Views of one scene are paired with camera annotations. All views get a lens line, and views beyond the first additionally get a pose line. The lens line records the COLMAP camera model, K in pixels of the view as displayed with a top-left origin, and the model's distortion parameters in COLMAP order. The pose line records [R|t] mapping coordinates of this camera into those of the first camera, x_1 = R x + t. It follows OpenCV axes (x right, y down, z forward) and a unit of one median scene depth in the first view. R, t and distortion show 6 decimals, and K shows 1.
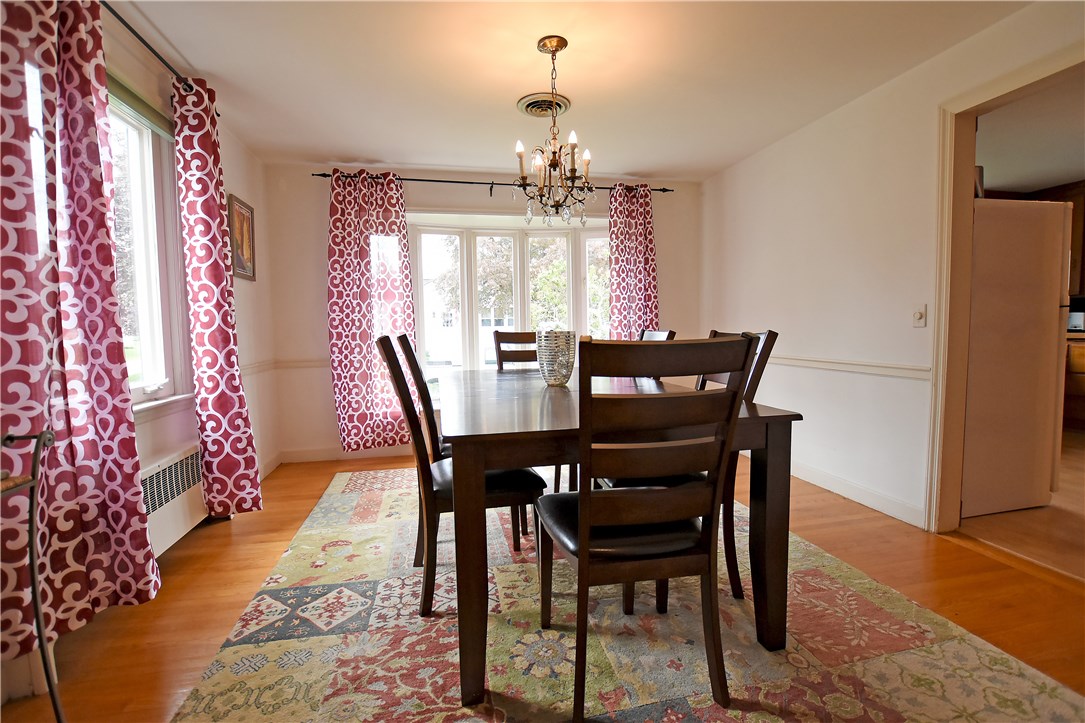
lens RADIAL K [[493.7, 0, 546.1], [0, 493.7, 364.0], [0, 0, 1]] dist [-0.026033, 0.000750]
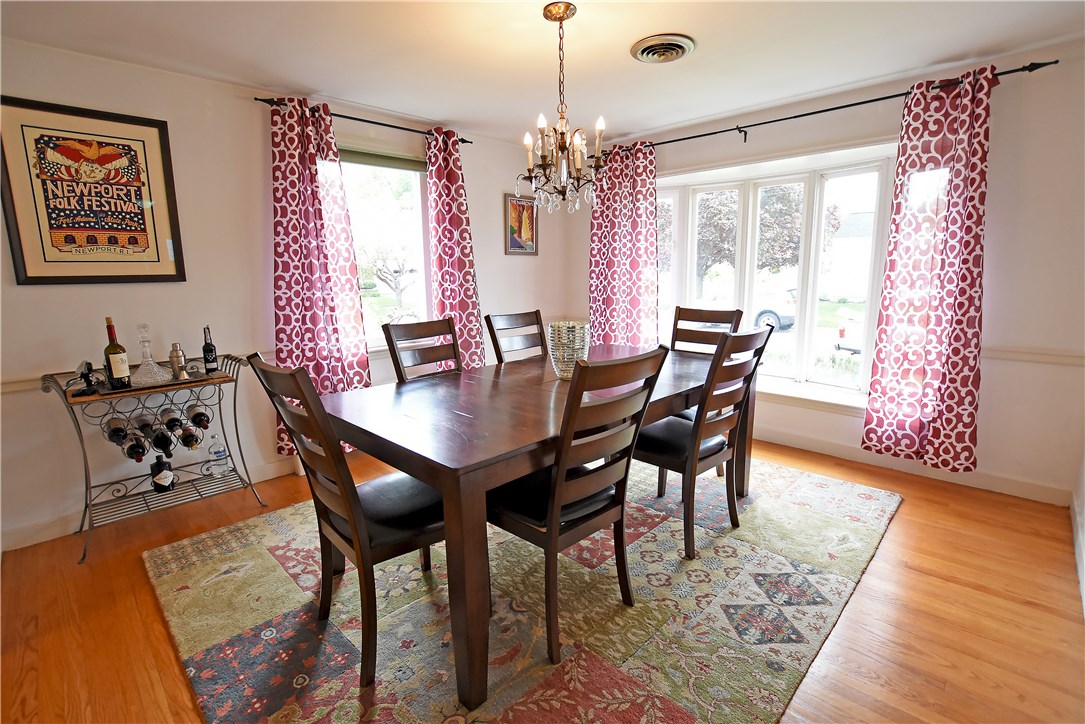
lens RADIAL K [[493.7, 0, 546.1], [0, 493.7, 364.5], [0, 0, 1]] dist [-0.026033, 0.000750]
pose [[0.553069, 0.162692, -0.817096, 0.831094], [-0.060072, 0.985983, 0.155658, -0.138524], [0.830967, -0.037005, 0.555090, 0.439455]]
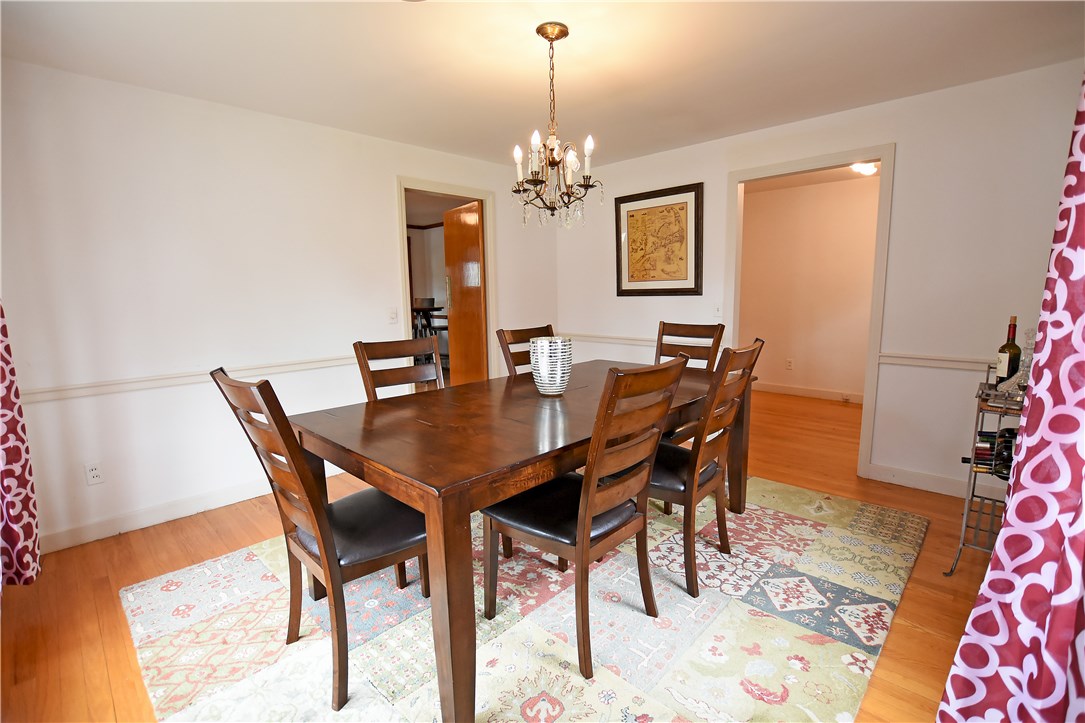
lens RADIAL K [[493.7, 0, 546.1], [0, 493.7, 364.0], [0, 0, 1]] dist [-0.026033, 0.000750]
pose [[-0.553645, -0.095089, 0.827306, -0.795587], [0.092215, 0.980349, 0.174391, -0.190052], [-0.827631, 0.172841, -0.533997, 1.583778]]
